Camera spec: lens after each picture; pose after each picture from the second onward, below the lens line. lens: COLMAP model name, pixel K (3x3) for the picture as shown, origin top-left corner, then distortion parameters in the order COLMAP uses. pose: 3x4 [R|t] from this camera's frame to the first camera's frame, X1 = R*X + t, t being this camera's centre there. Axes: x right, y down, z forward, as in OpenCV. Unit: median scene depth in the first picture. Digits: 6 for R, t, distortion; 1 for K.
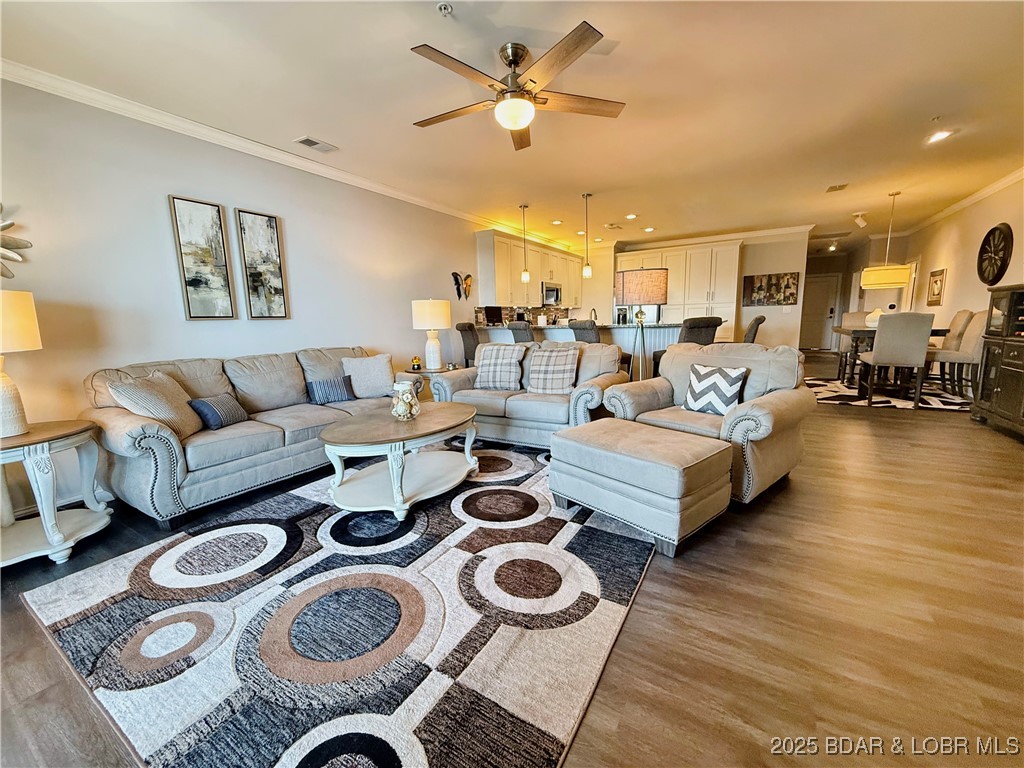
lens RADIAL K [[409.8, 0, 510.5], [0, 409.8, 385.0], [0, 0, 1]] dist [0.000676, 0.000058]
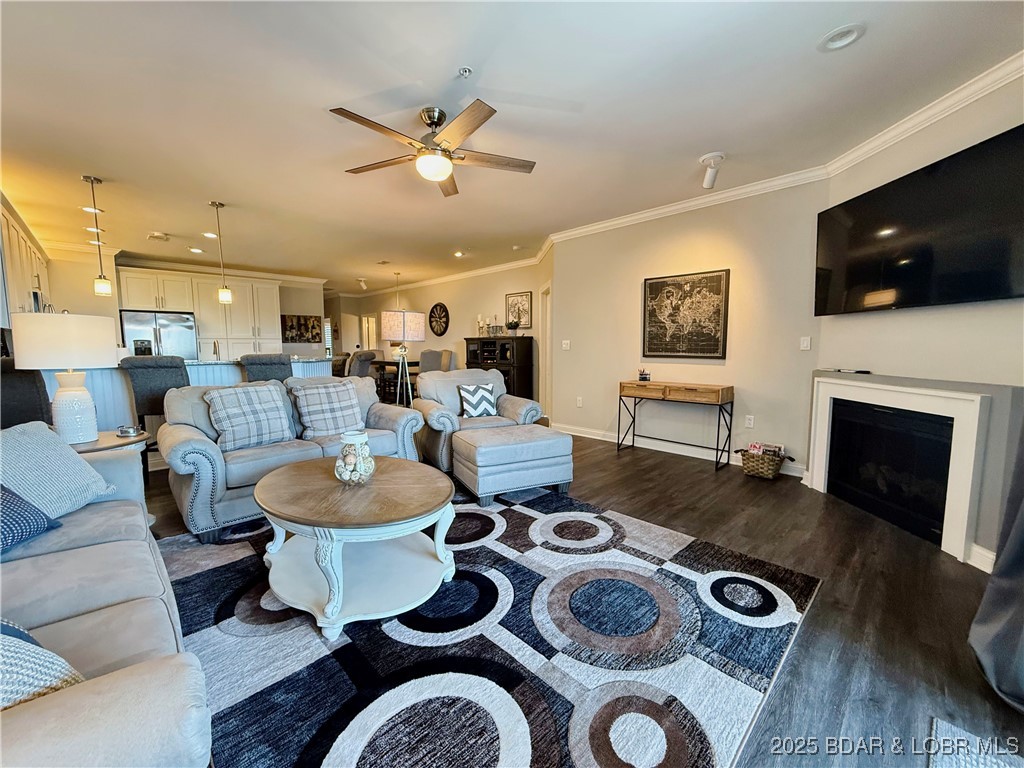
lens RADIAL K [[409.8, 0, 509.9], [0, 409.8, 384.2], [0, 0, 1]] dist [0.000676, 0.000058]
pose [[0.250257, -0.065989, 0.965928, -1.053513], [0.154852, 0.987559, 0.027347, -0.081703], [-0.955716, 0.142733, 0.257362, 0.606258]]
